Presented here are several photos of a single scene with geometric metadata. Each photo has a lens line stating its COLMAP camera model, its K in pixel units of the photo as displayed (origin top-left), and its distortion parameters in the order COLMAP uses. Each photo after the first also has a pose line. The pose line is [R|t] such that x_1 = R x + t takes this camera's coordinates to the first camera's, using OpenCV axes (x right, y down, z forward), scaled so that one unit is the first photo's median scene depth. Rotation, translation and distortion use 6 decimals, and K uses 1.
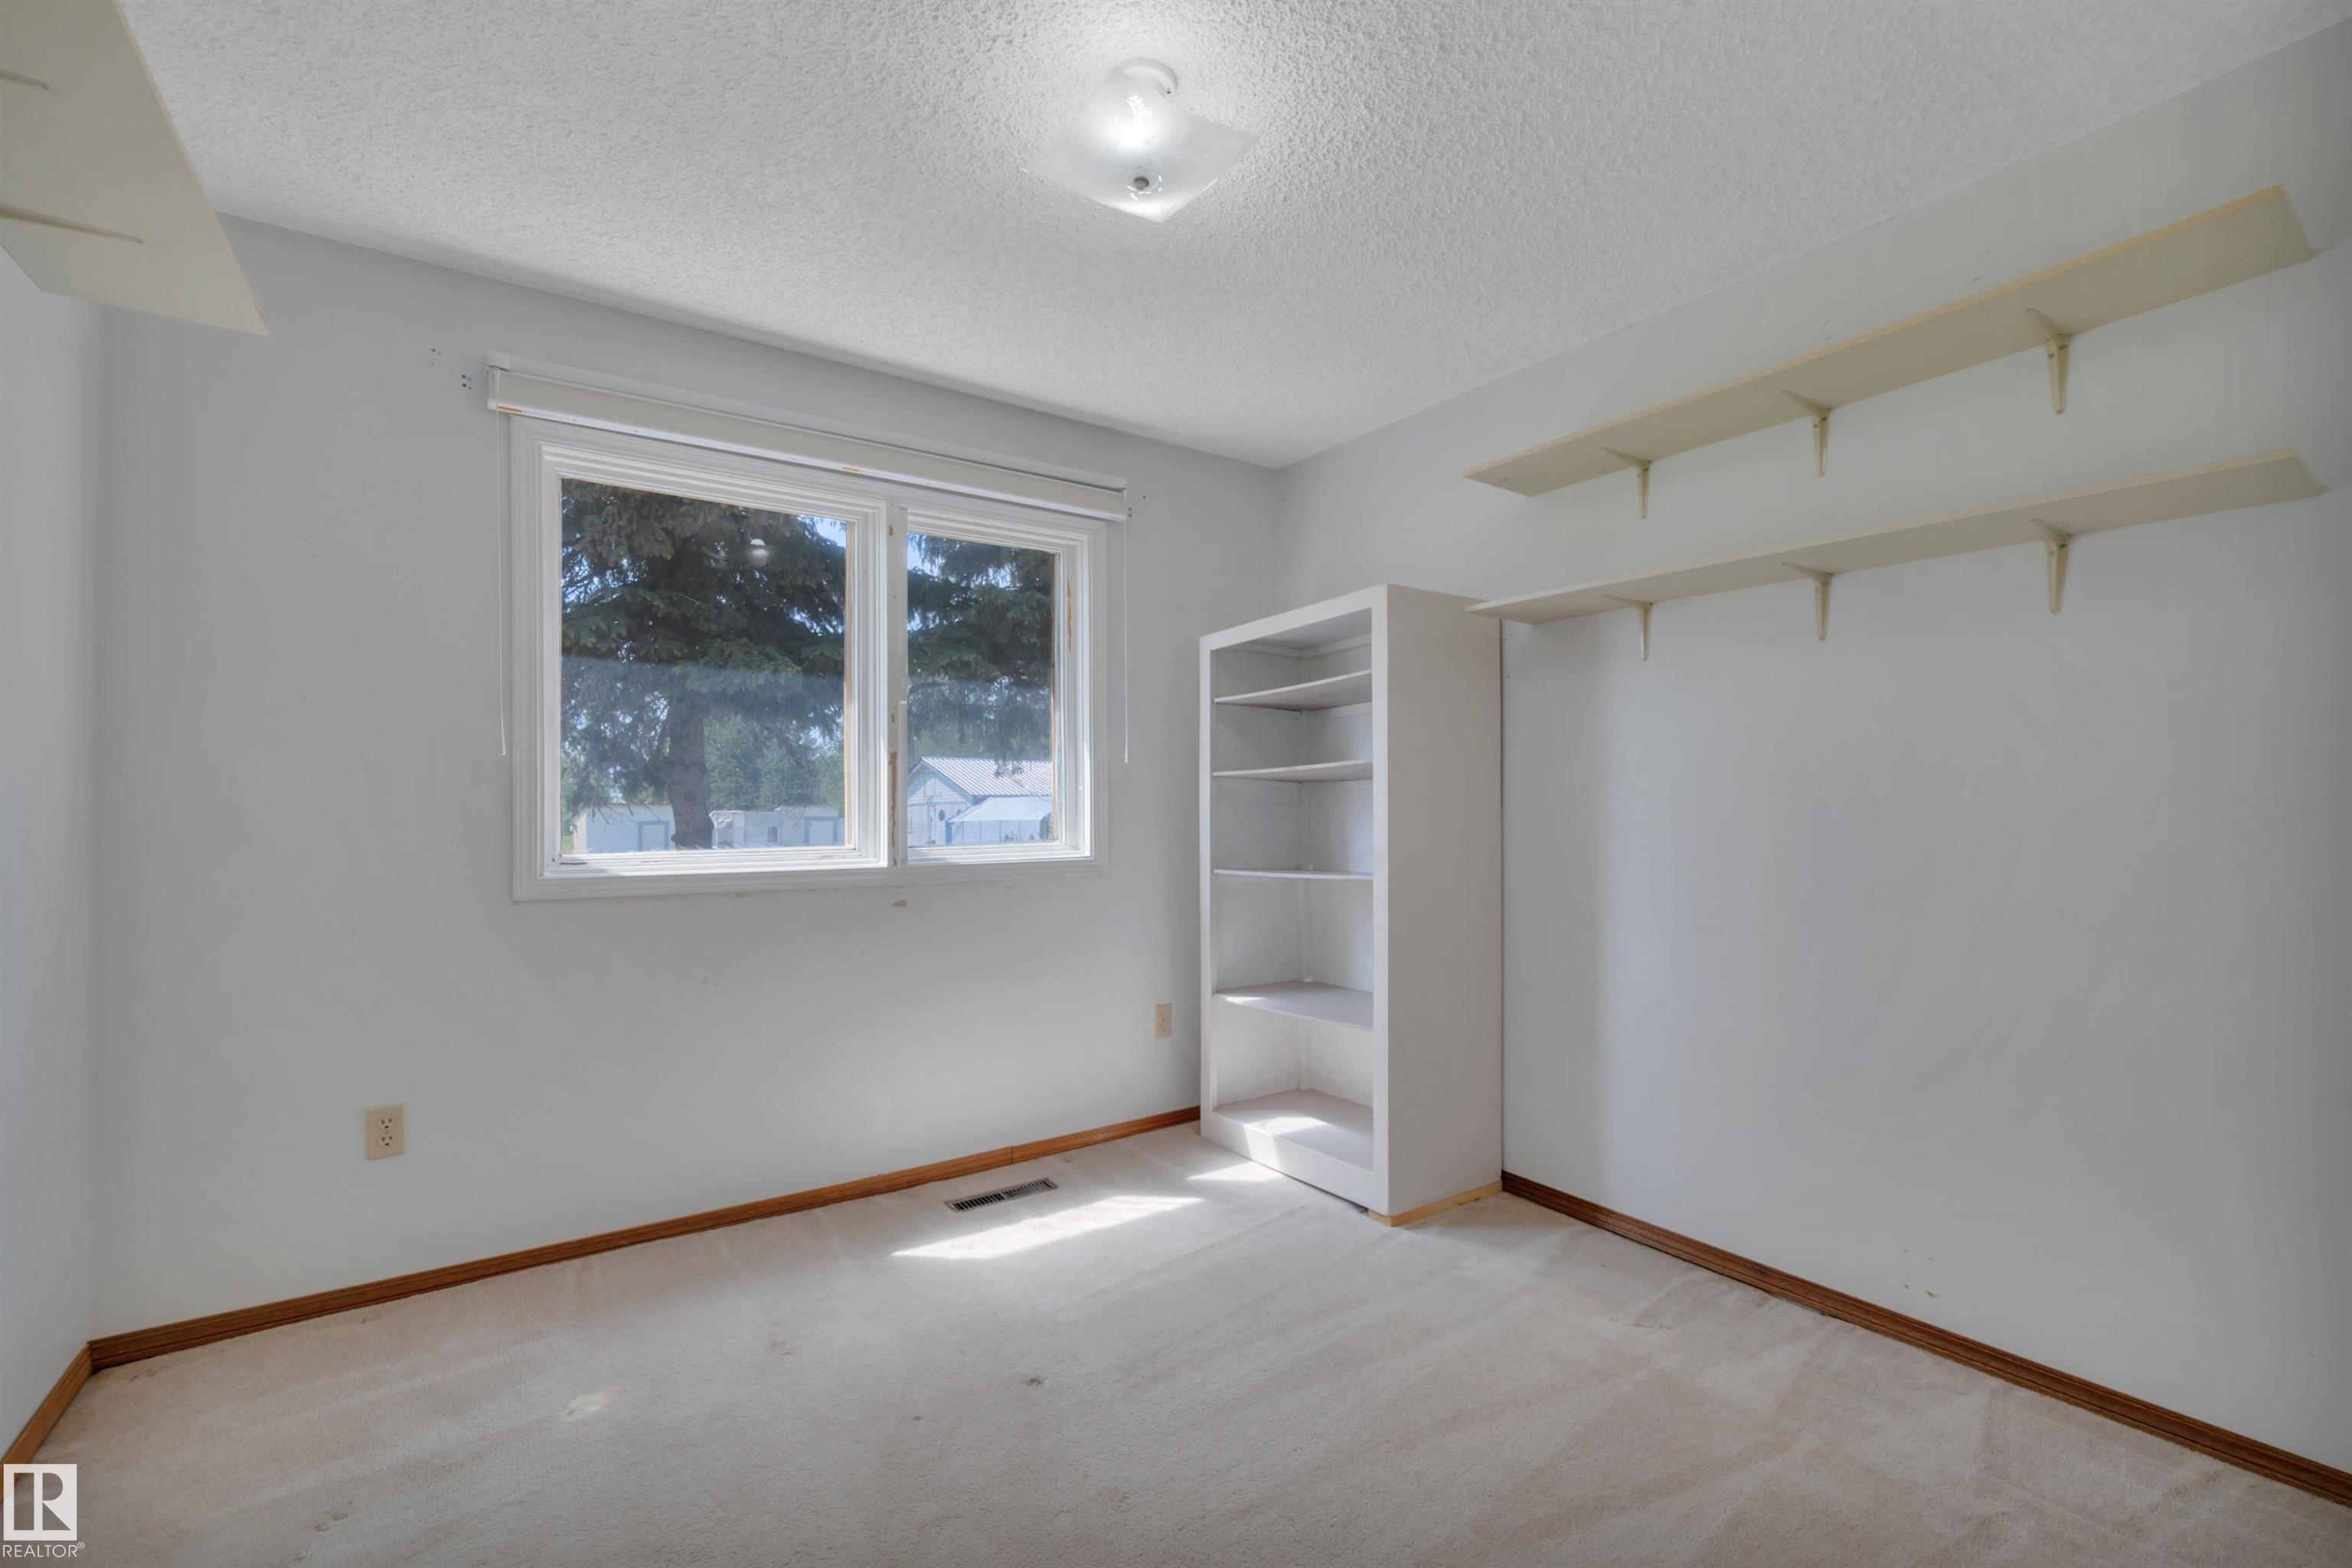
lens RADIAL K [[992.8, 0, 1162.9], [0, 992.8, 780.6], [0, 0, 1]] dist [0.002475, 0.000573]
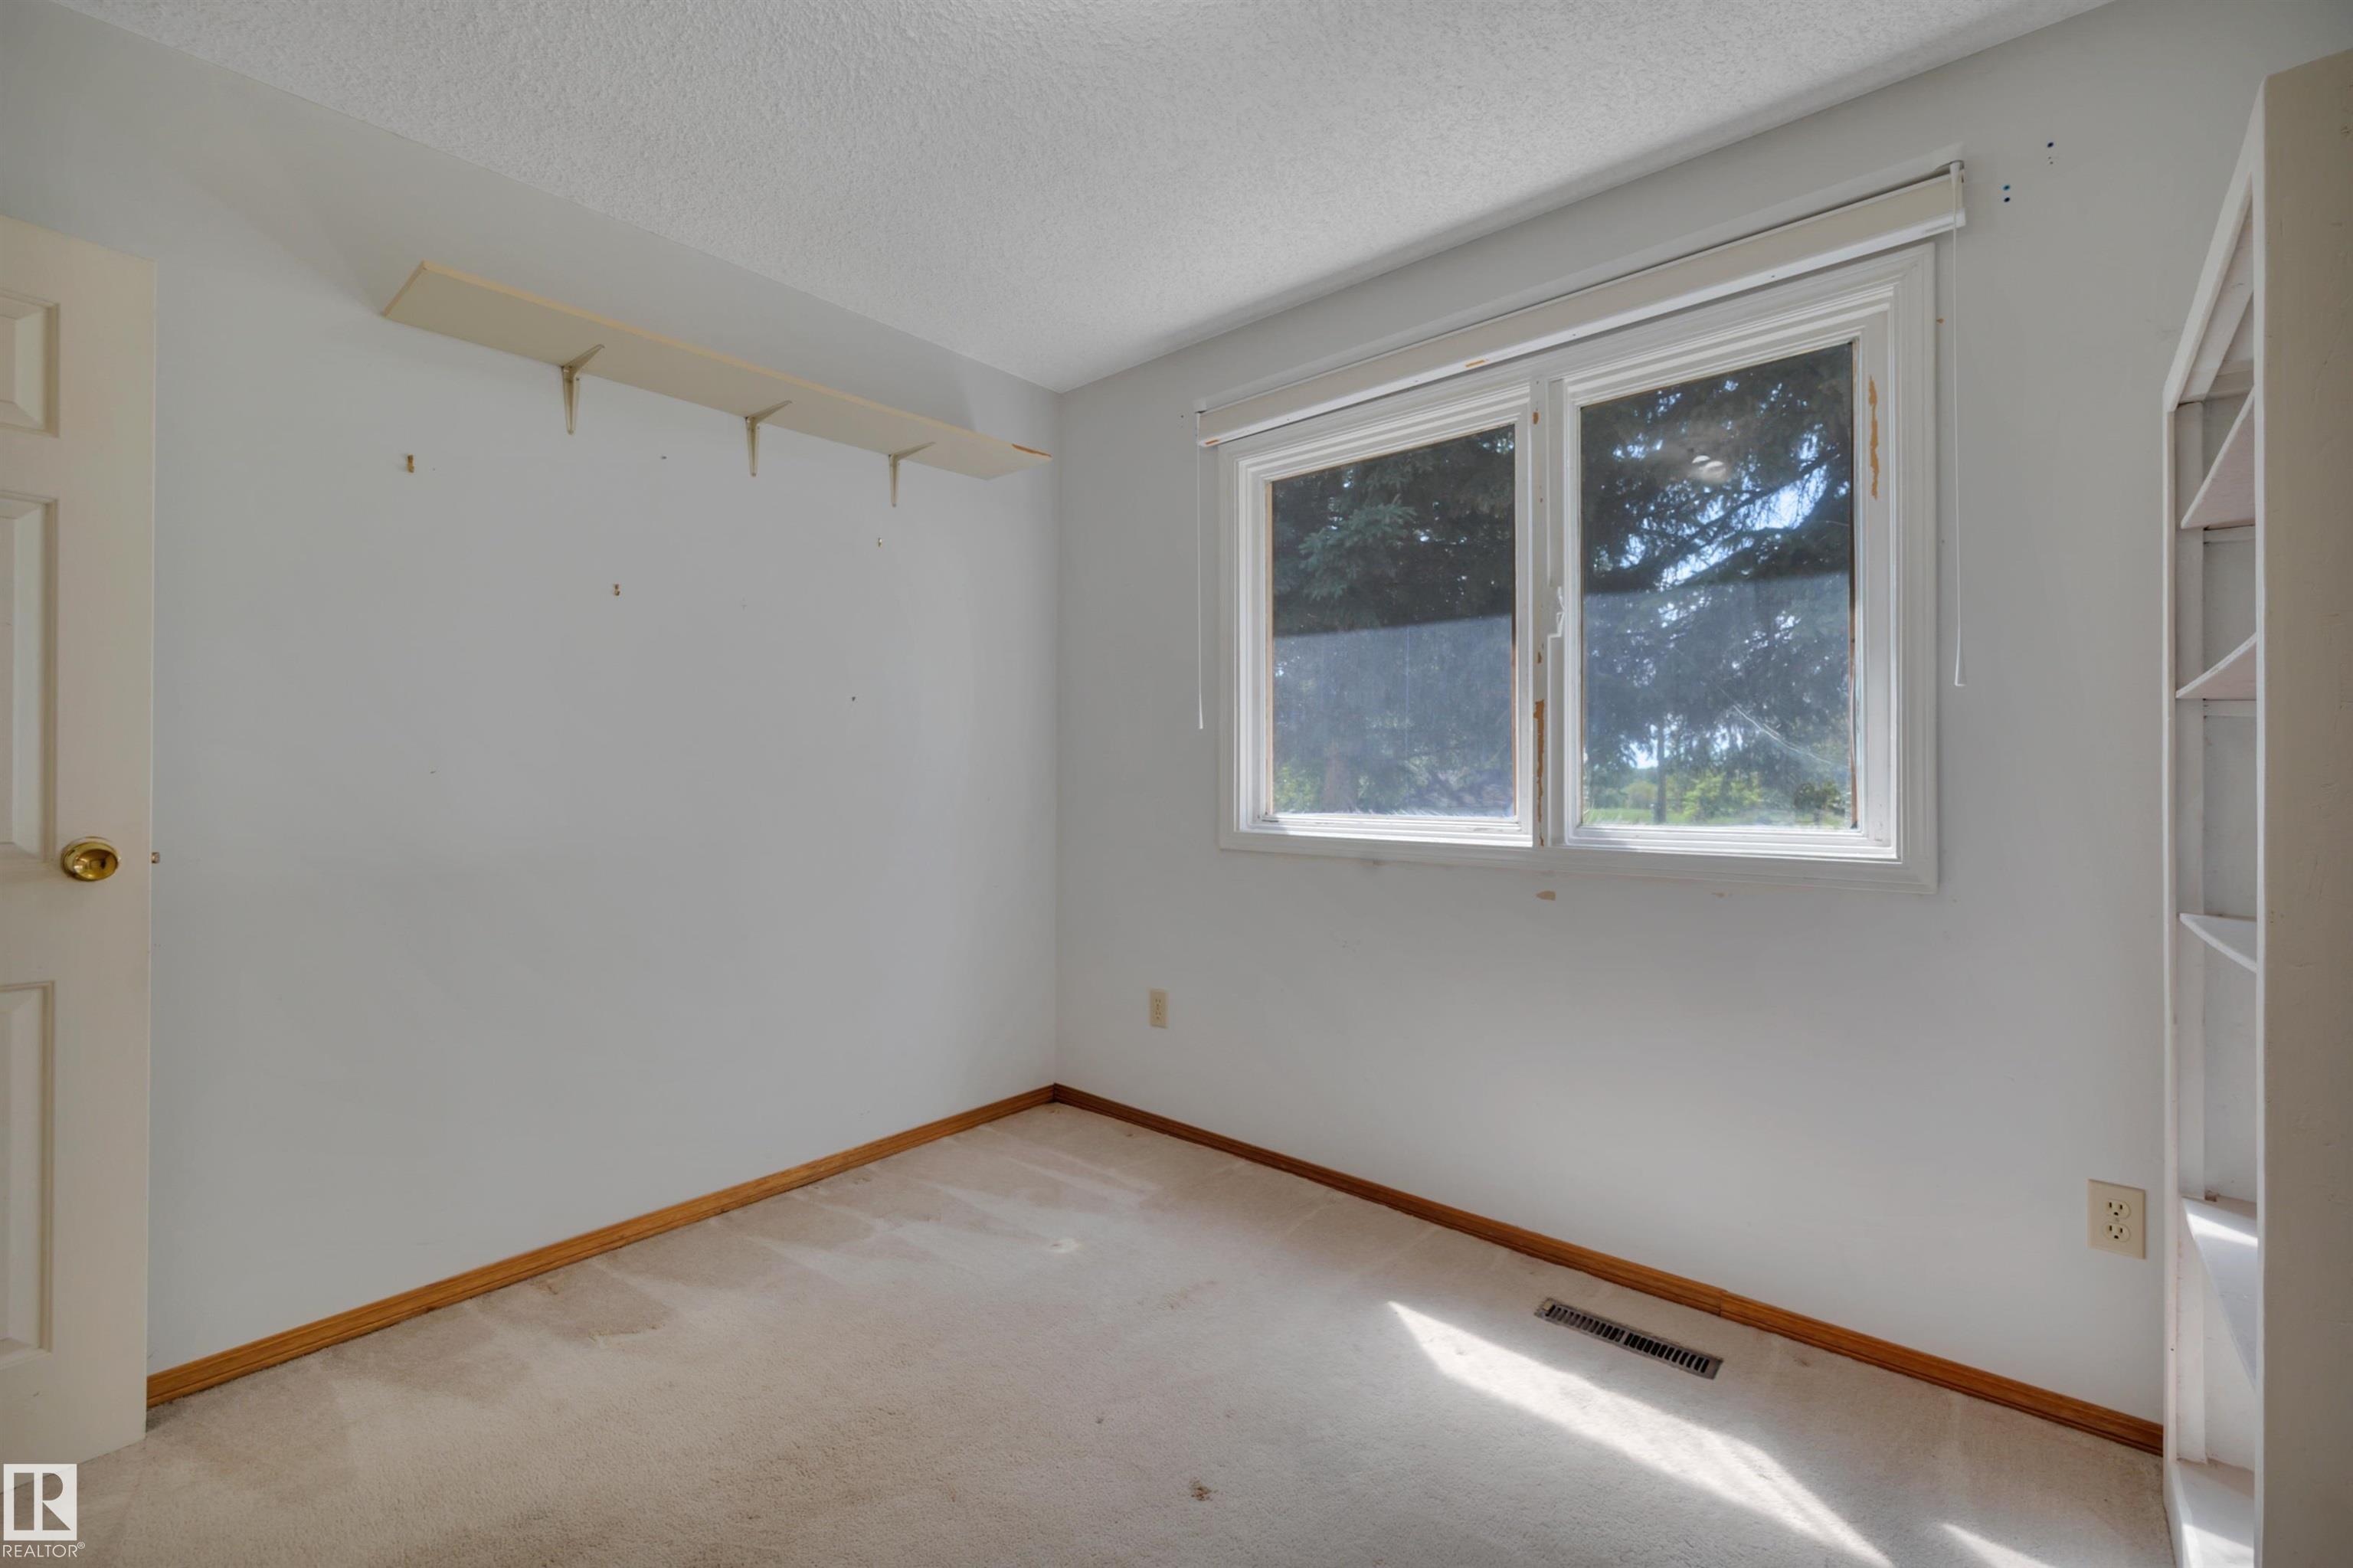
lens RADIAL K [[993.3, 0, 1177.6], [0, 993.3, 781.5], [0, 0, 1]] dist [0.002475, 0.000573]
pose [[0.253043, 0.009354, -0.967410, 0.445168], [0.021007, 0.999664, 0.015161, 0.017994], [0.967227, -0.024159, 0.252761, 0.566155]]
